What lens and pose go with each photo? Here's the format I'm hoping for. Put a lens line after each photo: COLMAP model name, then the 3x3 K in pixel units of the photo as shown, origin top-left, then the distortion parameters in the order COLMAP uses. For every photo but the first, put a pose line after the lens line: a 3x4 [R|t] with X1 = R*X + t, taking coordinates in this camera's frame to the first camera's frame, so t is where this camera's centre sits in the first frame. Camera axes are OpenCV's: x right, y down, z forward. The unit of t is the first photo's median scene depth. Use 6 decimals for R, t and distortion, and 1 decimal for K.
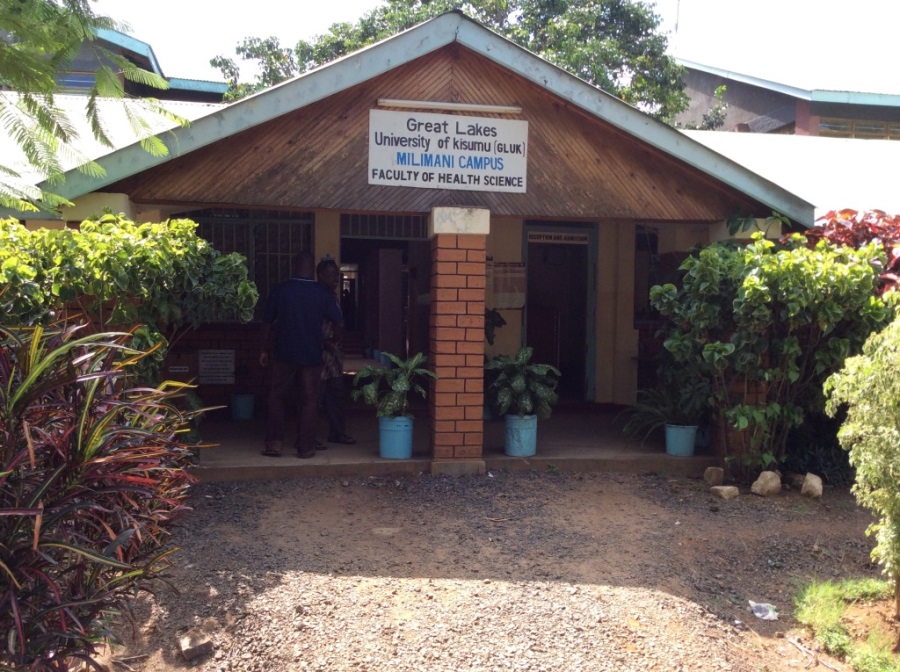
lens RADIAL K [[834.6, 0, 464.6], [0, 834.6, 332.0], [0, 0, 1]] dist [0.111388, -0.179368]
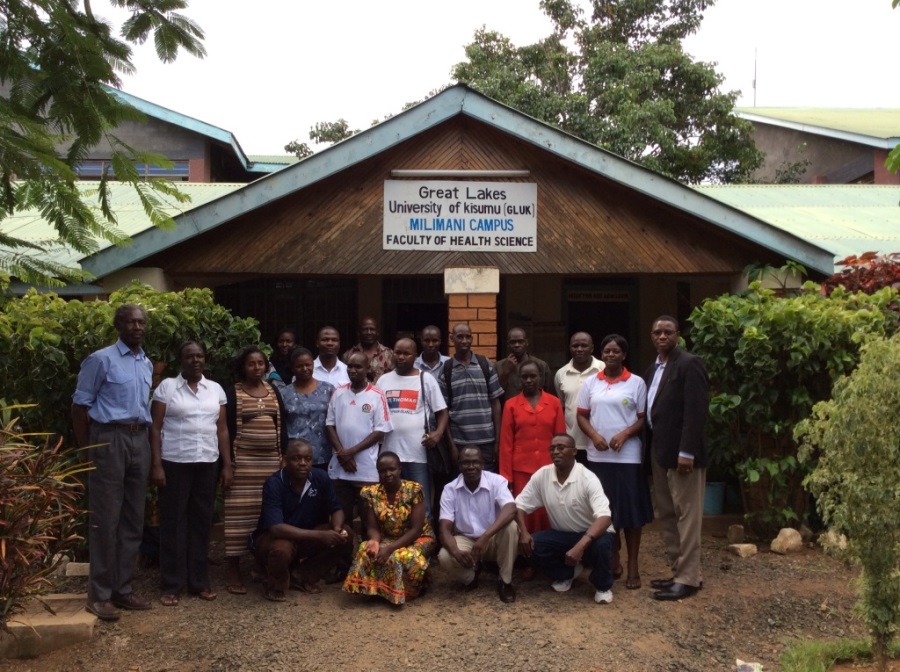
lens RADIAL K [[828.4, 0, 460.8], [0, 828.4, 333.8], [0, 0, 1]] dist [0.091852, -0.117059]
pose [[0.991504, -0.026459, -0.127355, 0.111228], [0.017106, 0.997113, -0.073985, 0.008297], [0.128945, 0.071178, 0.989094, -0.013012]]
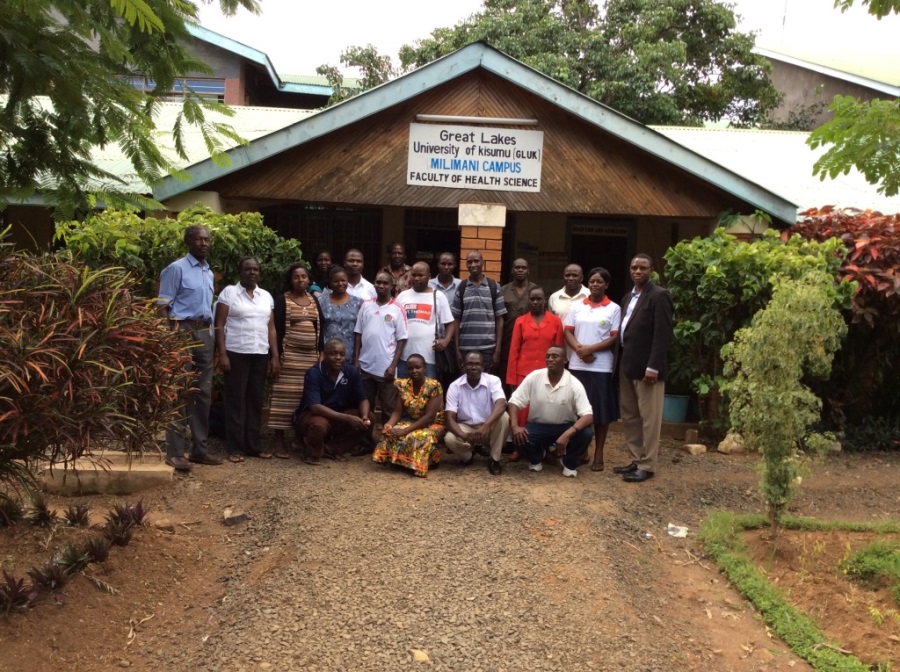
lens RADIAL K [[834.6, 0, 464.6], [0, 834.6, 332.0], [0, 0, 1]] dist [0.111388, -0.179368]
pose [[0.988833, 0.031419, -0.145681, 0.150934], [-0.029740, 0.999464, 0.013689, 0.018804], [0.146033, -0.009203, 0.989237, -0.194016]]
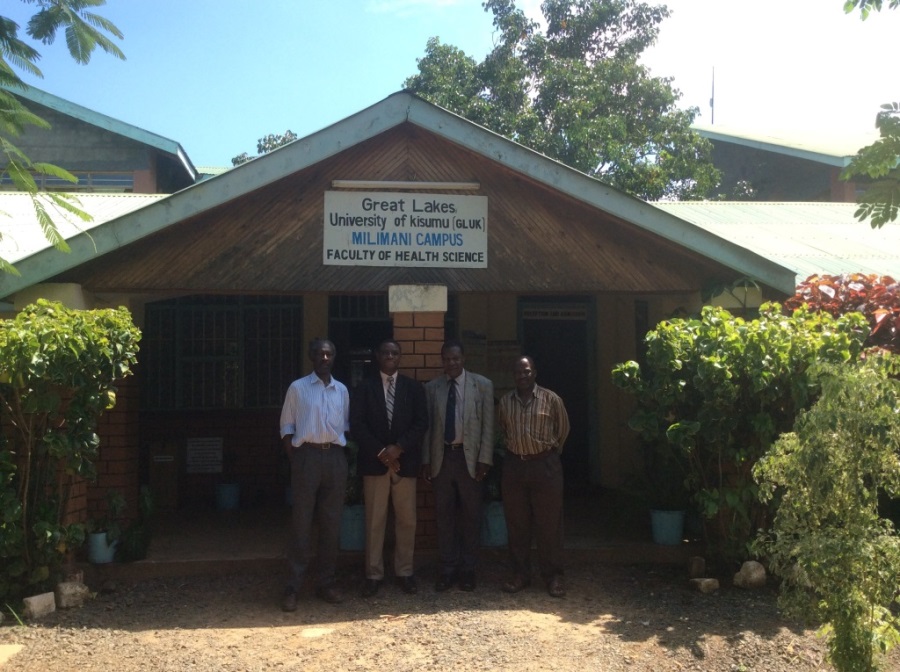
lens RADIAL K [[837.5, 0, 464.2], [0, 837.5, 325.9], [0, 0, 1]] dist [0.093709, -0.135800]
pose [[0.996608, -0.029277, -0.076908, 0.122970], [0.021231, 0.994411, -0.103424, 0.000662], [0.079506, 0.101441, 0.991660, 0.040928]]
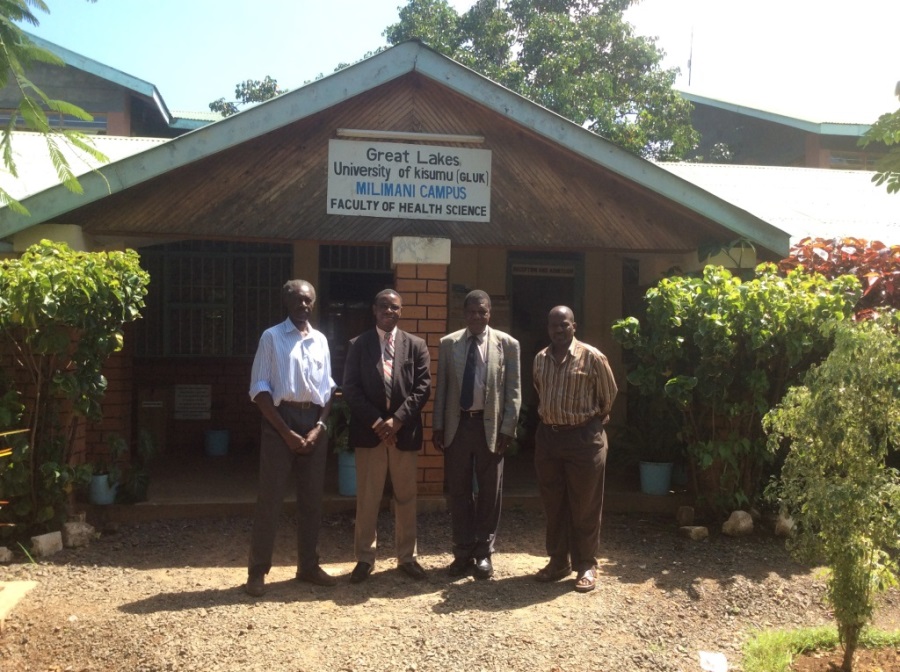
lens RADIAL K [[834.6, 0, 464.6], [0, 834.6, 332.0], [0, 0, 1]] dist [0.111388, -0.179368]
pose [[0.999426, -0.002105, -0.033817, 0.078906], [0.000579, 0.998983, -0.045089, 0.006299], [0.033877, 0.045044, 0.998410, 0.028843]]
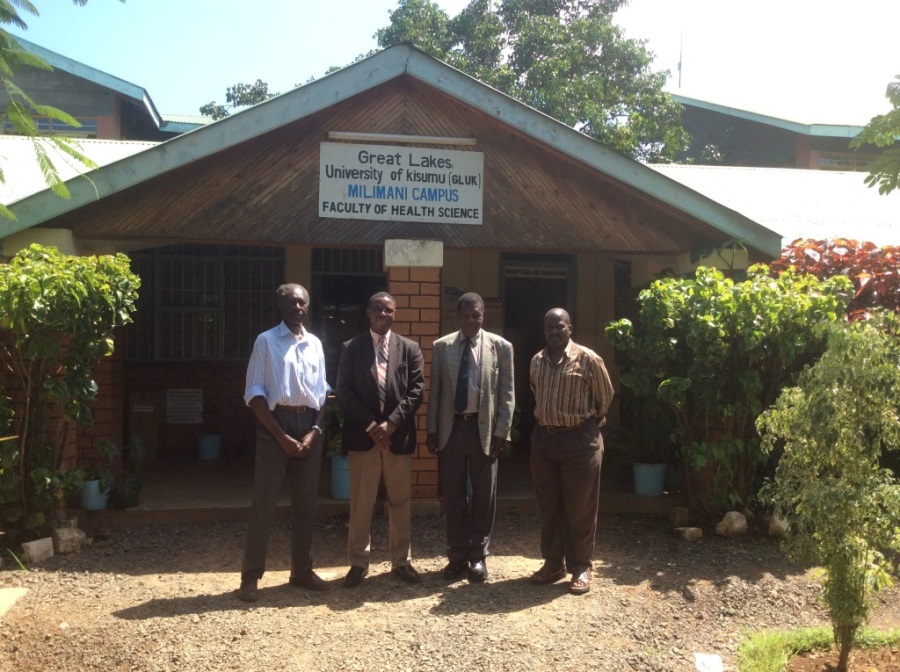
lens RADIAL K [[834.6, 0, 464.6], [0, 834.6, 332.0], [0, 0, 1]] dist [0.111388, -0.179368]
pose [[0.999668, -0.007486, -0.024658, 0.078069], [0.006288, 0.998814, -0.048285, 0.006368], [0.024990, 0.048114, 0.998529, 0.030758]]
